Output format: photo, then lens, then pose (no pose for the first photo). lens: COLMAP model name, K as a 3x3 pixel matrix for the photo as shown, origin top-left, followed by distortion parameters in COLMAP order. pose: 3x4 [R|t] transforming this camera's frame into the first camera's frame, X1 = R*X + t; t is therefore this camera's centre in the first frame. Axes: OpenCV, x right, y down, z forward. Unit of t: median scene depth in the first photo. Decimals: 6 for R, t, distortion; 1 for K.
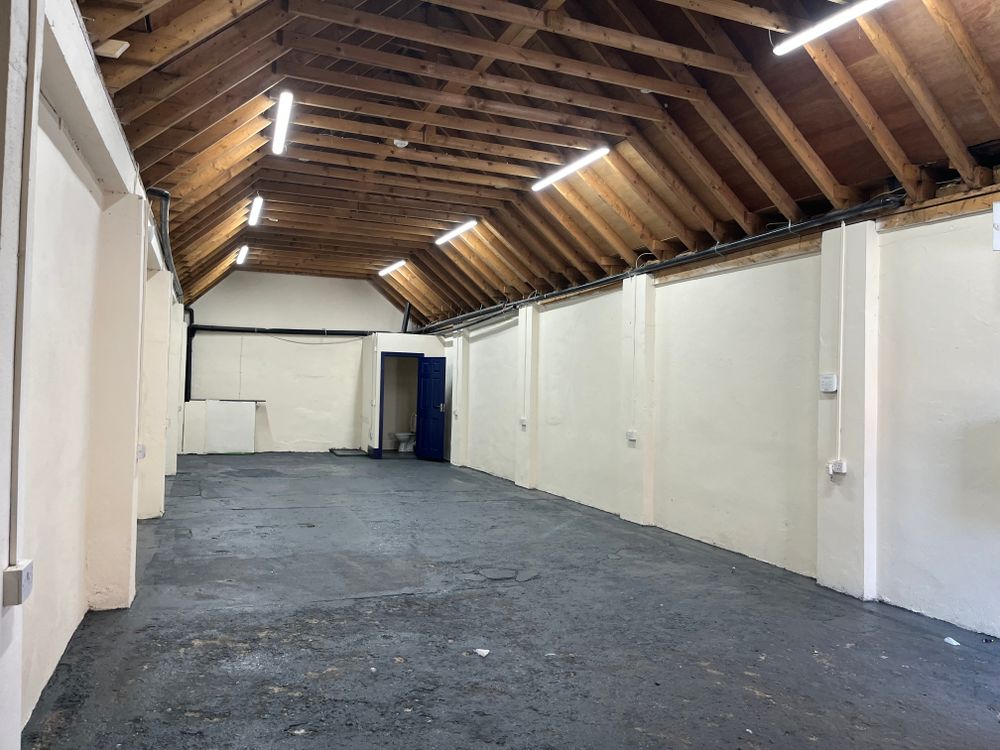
lens RADIAL K [[756.6, 0, 502.9], [0, 756.6, 374.6], [0, 0, 1]] dist [0.077644, -0.107676]
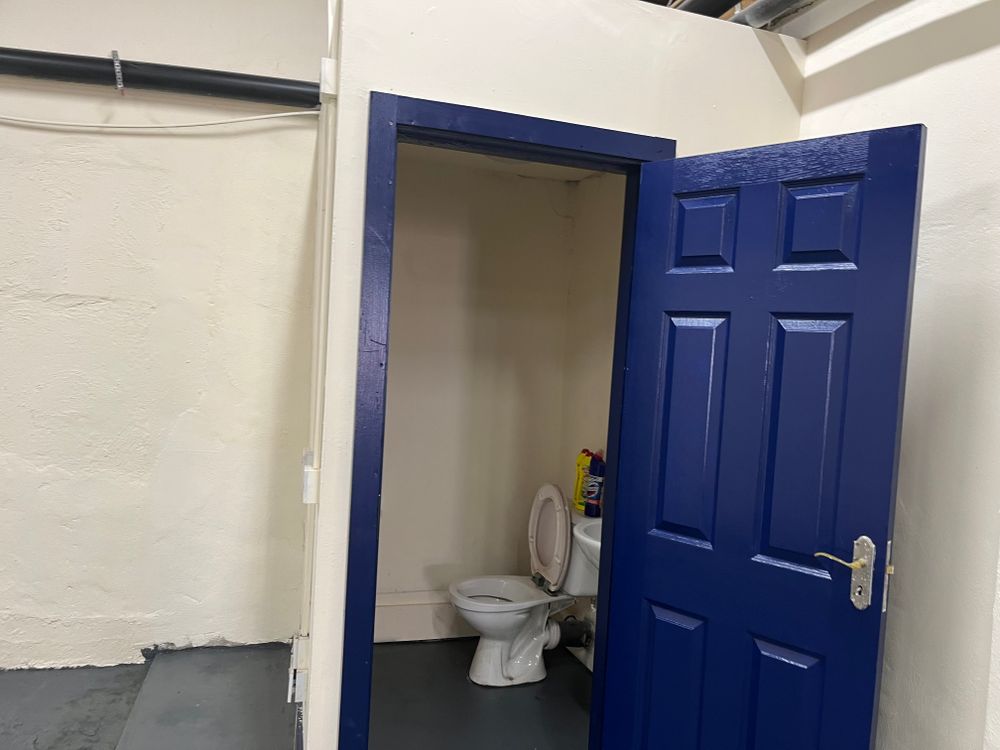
lens RADIAL K [[756.6, 0, 502.9], [0, 756.6, 374.6], [0, 0, 1]] dist [0.077644, -0.107676]
pose [[0.995394, 0.032246, -0.090288, -0.217302], [-0.026739, 0.997746, 0.061549, 0.014562], [0.092069, -0.058851, 0.994012, 1.535278]]
